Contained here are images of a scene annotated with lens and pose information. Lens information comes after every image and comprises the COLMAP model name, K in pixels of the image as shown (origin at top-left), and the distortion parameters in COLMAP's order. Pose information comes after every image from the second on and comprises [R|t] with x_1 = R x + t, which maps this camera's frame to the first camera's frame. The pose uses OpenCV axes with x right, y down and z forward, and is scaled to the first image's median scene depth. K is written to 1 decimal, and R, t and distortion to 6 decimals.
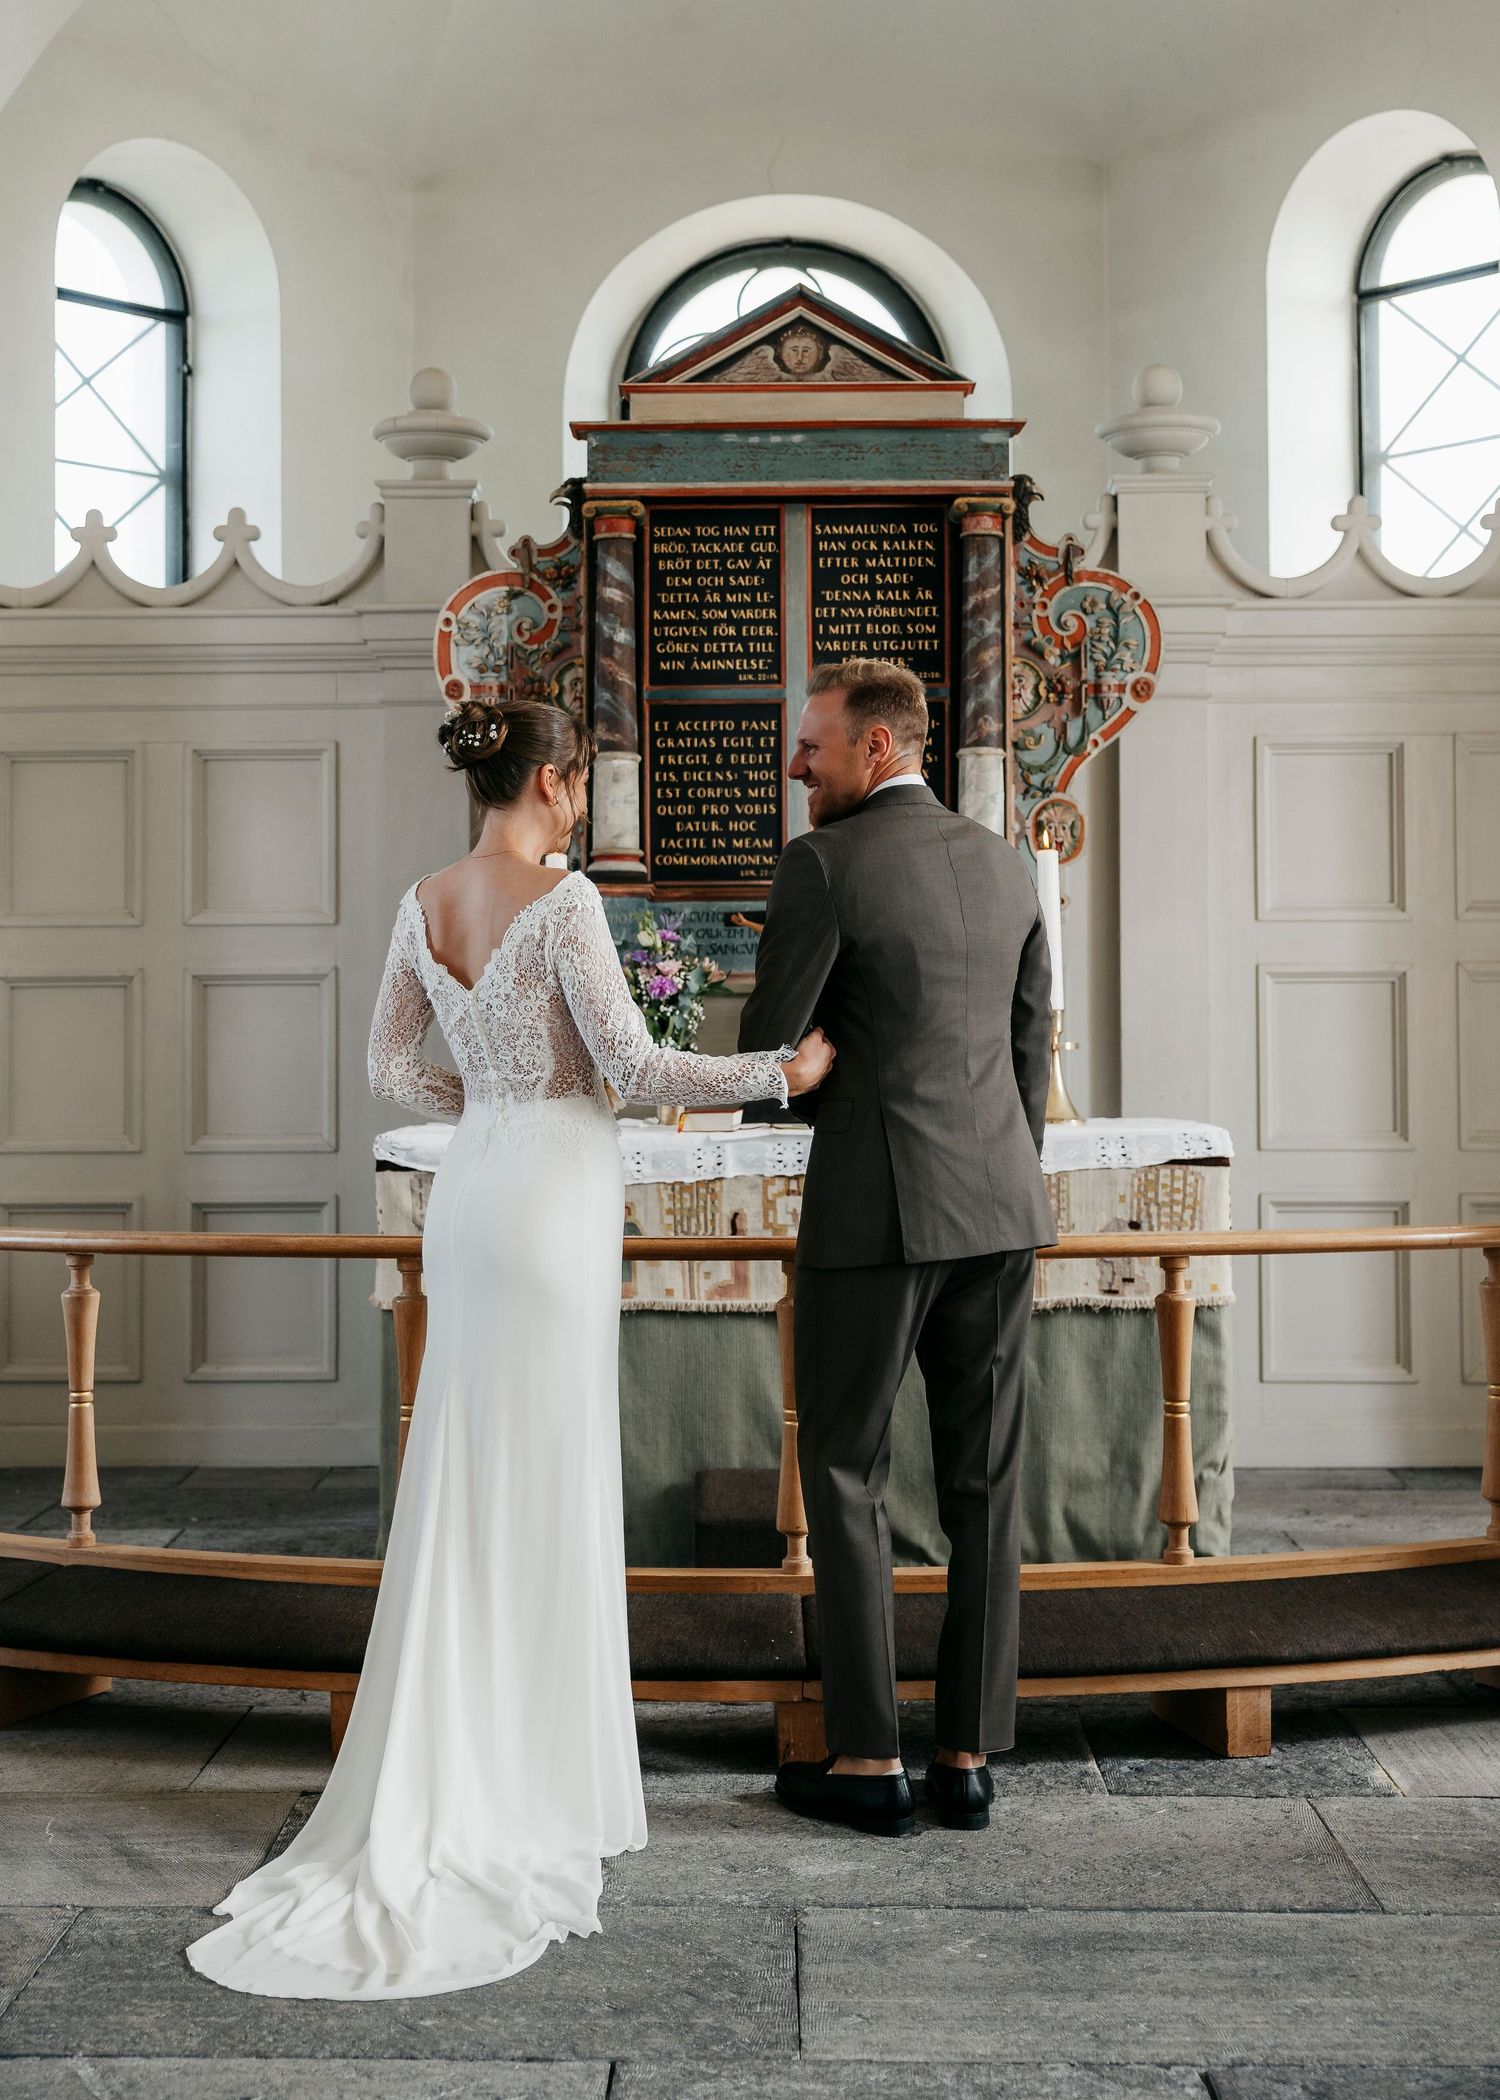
lens RADIAL K [[3013.4, 0, 756.5], [0, 3013.4, 880.7], [0, 0, 1]] dist [0.001781, 0.000000]
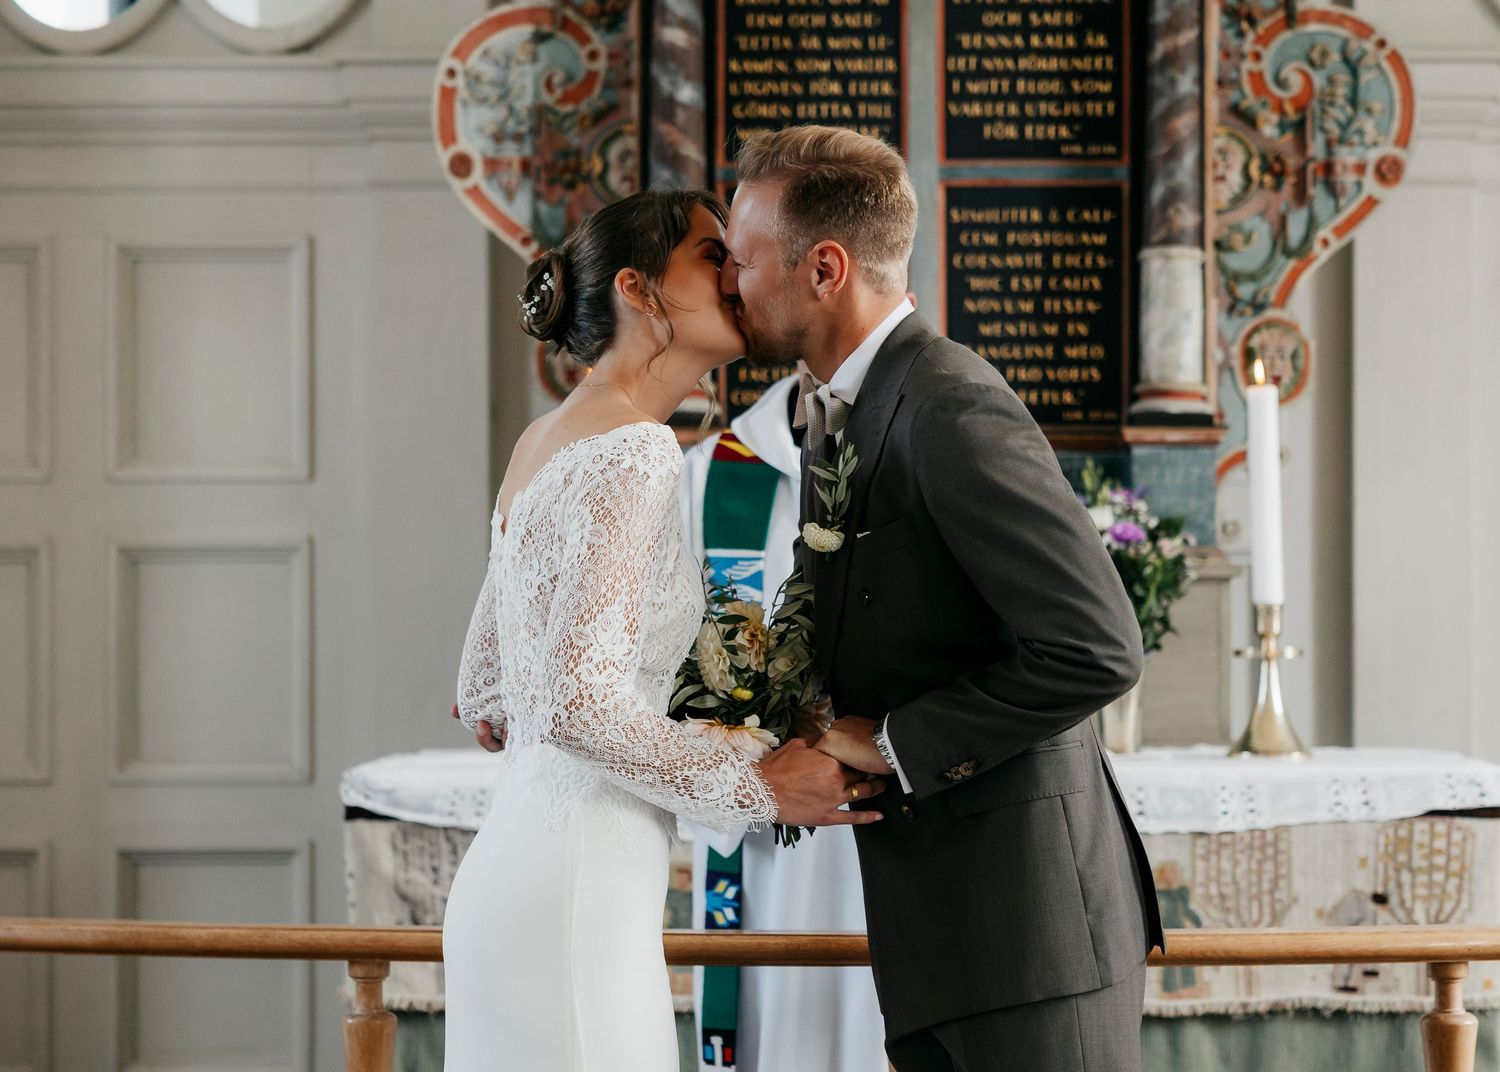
lens RADIAL K [[3570.1, 0, 911.7], [0, 3570.1, 554.0], [0, 0, 1]] dist [0.009554, 0.000000]
pose [[0.999940, 0.004642, 0.009896, 0.002303], [-0.004999, 0.999323, 0.036446, -0.000508], [-0.009720, -0.036493, 0.999287, 0.119068]]
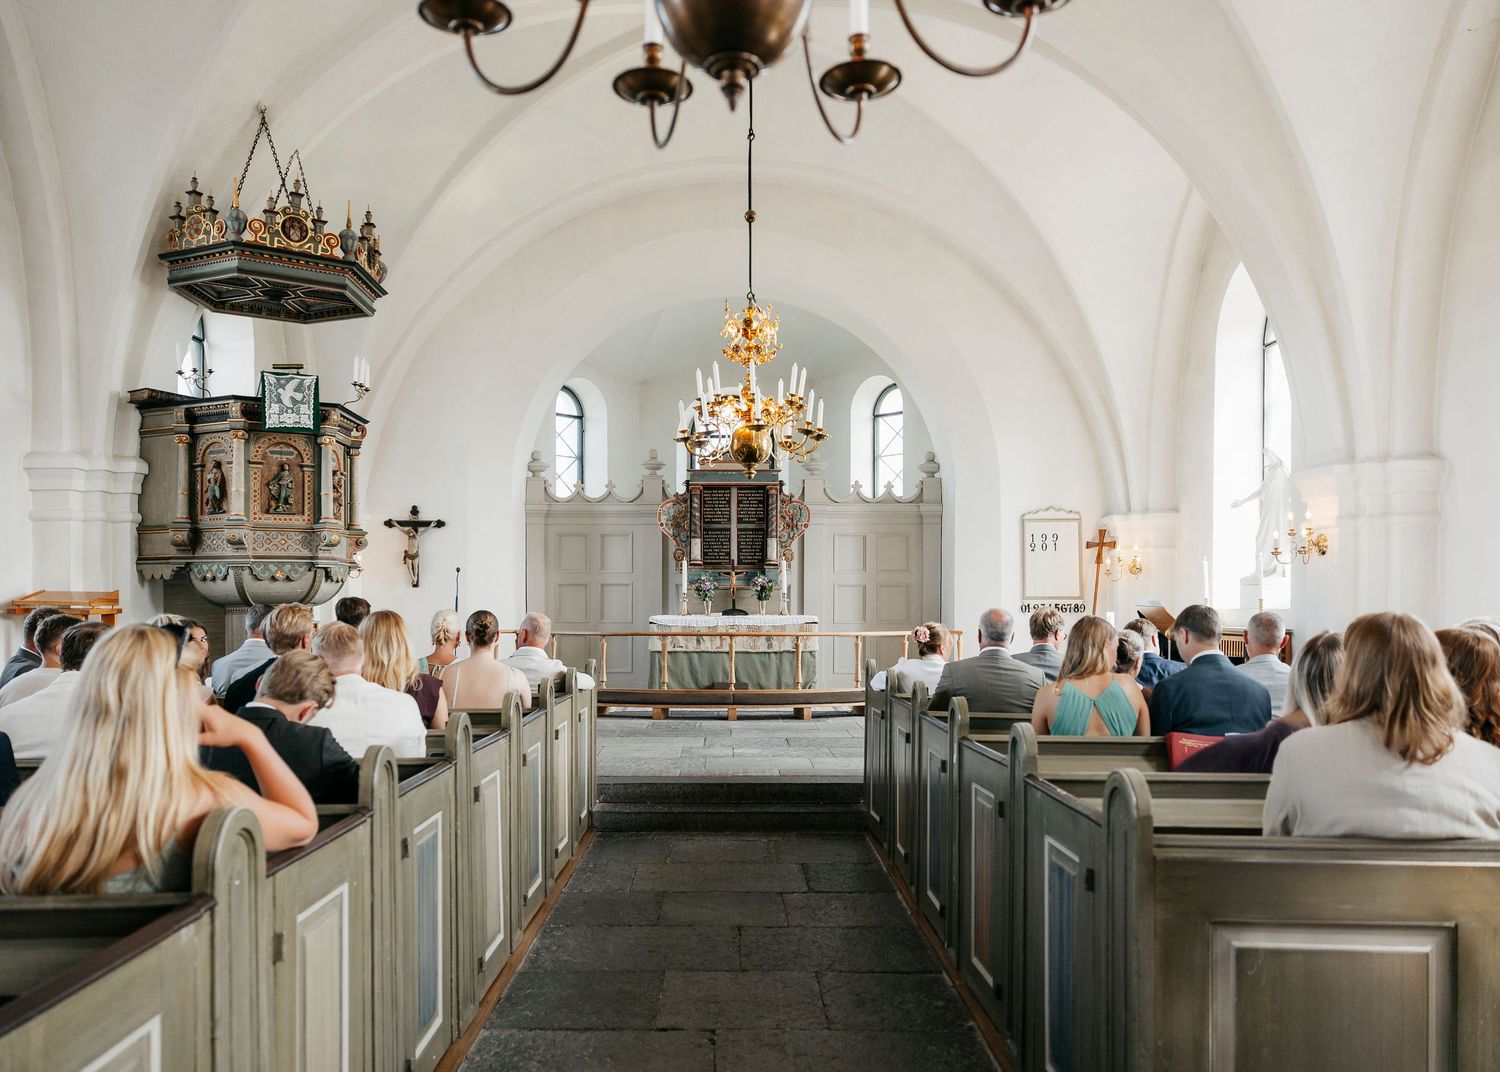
lens RADIAL K [[1192.0, 0, 751.1], [0, 1192.0, 566.3], [0, 0, 1]] dist [-0.006957, 0.021486]
pose [[0.999657, 0.007326, 0.025146, -0.005922], [-0.007902, 0.999707, 0.022884, -0.041792], [-0.024971, -0.023075, 0.999422, -0.885143]]
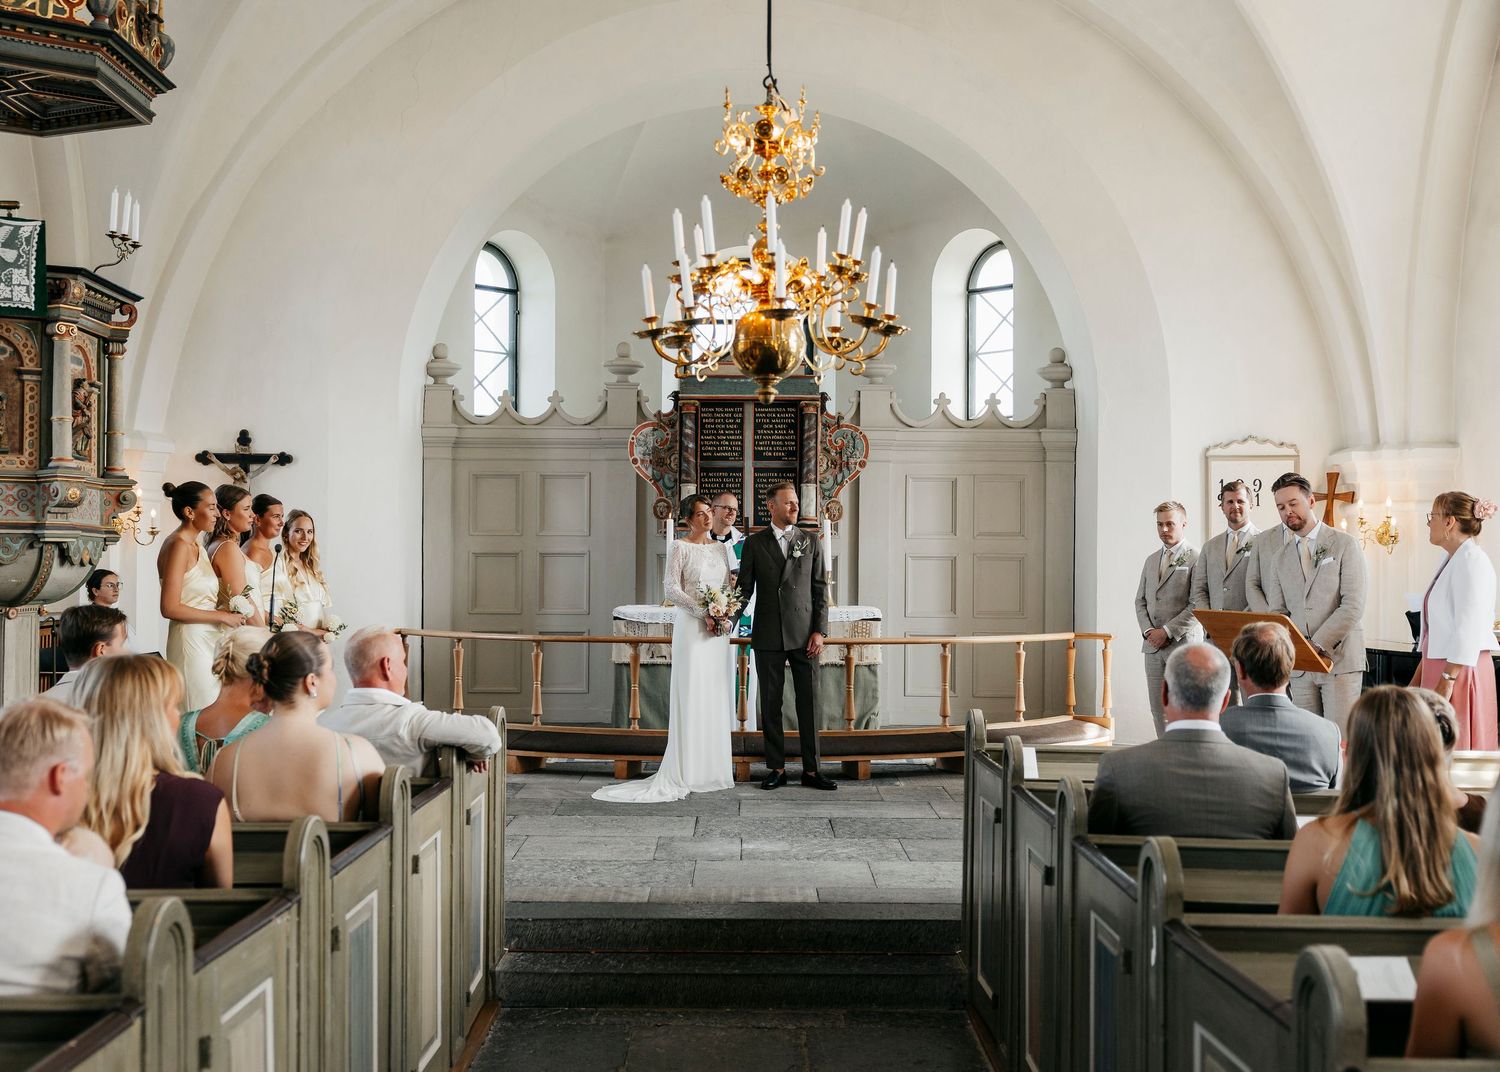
lens RADIAL K [[1723.5, 0, 772.9], [0, 1723.5, 488.9], [0, 0, 1]] dist [0.003590, 0.000000]
pose [[0.999714, 0.012328, 0.020494, 0.002864], [-0.012591, 0.999839, 0.012782, -0.059474], [-0.020333, -0.013037, 0.999708, -0.728477]]
